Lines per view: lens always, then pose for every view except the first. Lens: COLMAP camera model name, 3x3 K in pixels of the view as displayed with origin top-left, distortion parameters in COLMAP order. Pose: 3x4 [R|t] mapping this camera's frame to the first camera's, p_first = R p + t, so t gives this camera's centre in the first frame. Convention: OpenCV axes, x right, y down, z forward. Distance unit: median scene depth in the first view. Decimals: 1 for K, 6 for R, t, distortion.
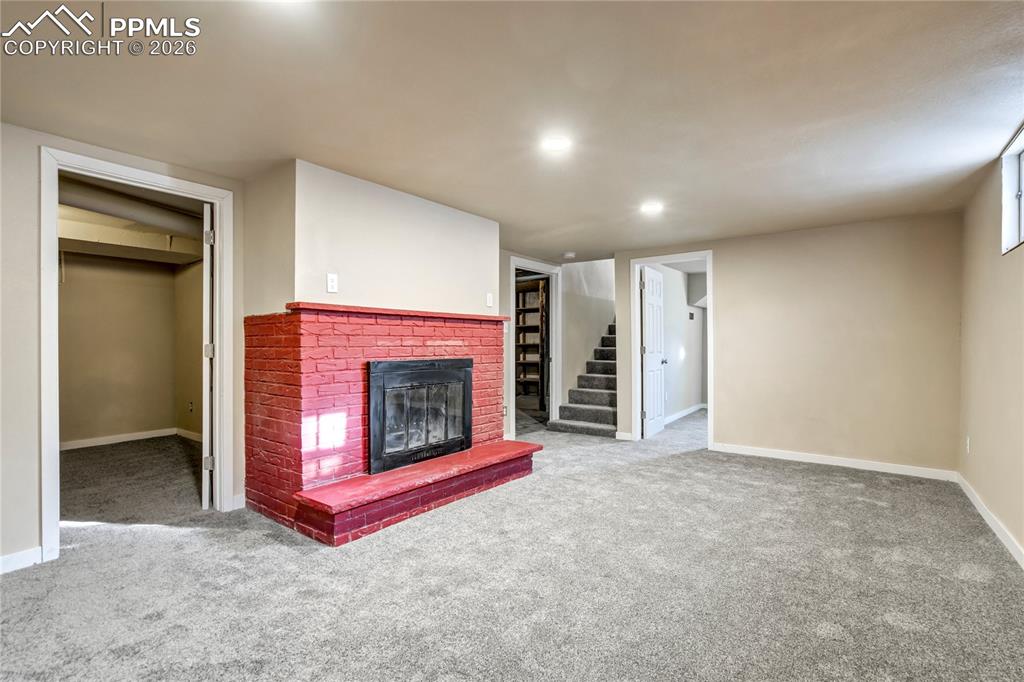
lens RADIAL K [[479.2, 0, 512.0], [0, 479.2, 341.0], [0, 0, 1]] dist [-0.037033, 0.021944]
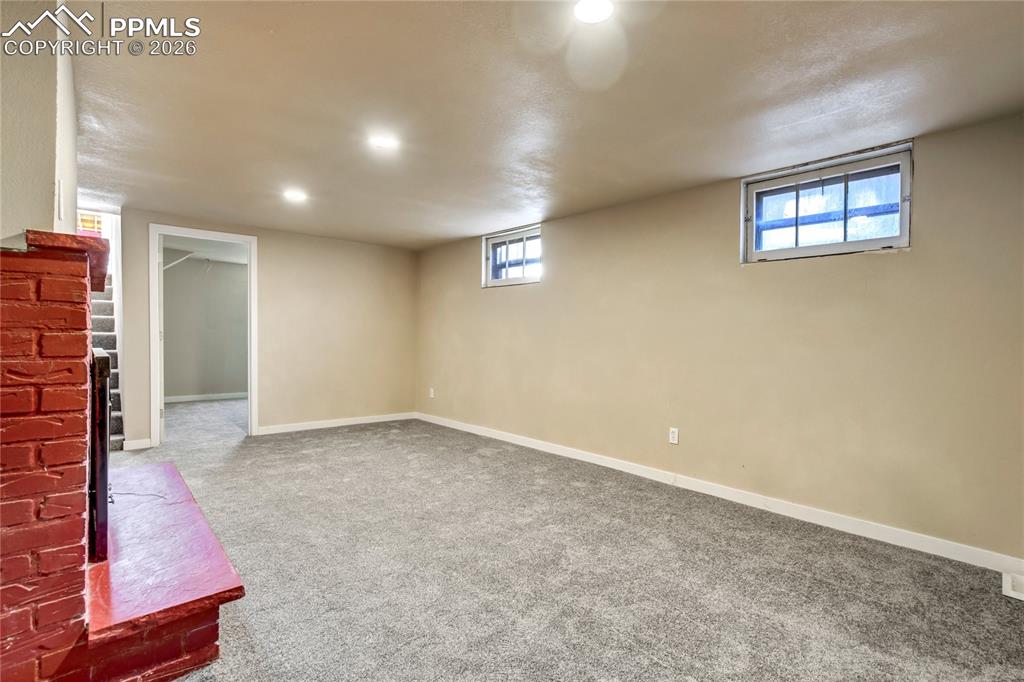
lens RADIAL K [[479.2, 0, 512.0], [0, 479.2, 341.0], [0, 0, 1]] dist [-0.037033, 0.021944]
pose [[0.208749, -0.011121, 0.977906, -0.588197], [-0.019415, 0.999691, 0.015513, 0.003701], [-0.977777, -0.022224, 0.208469, 0.337232]]
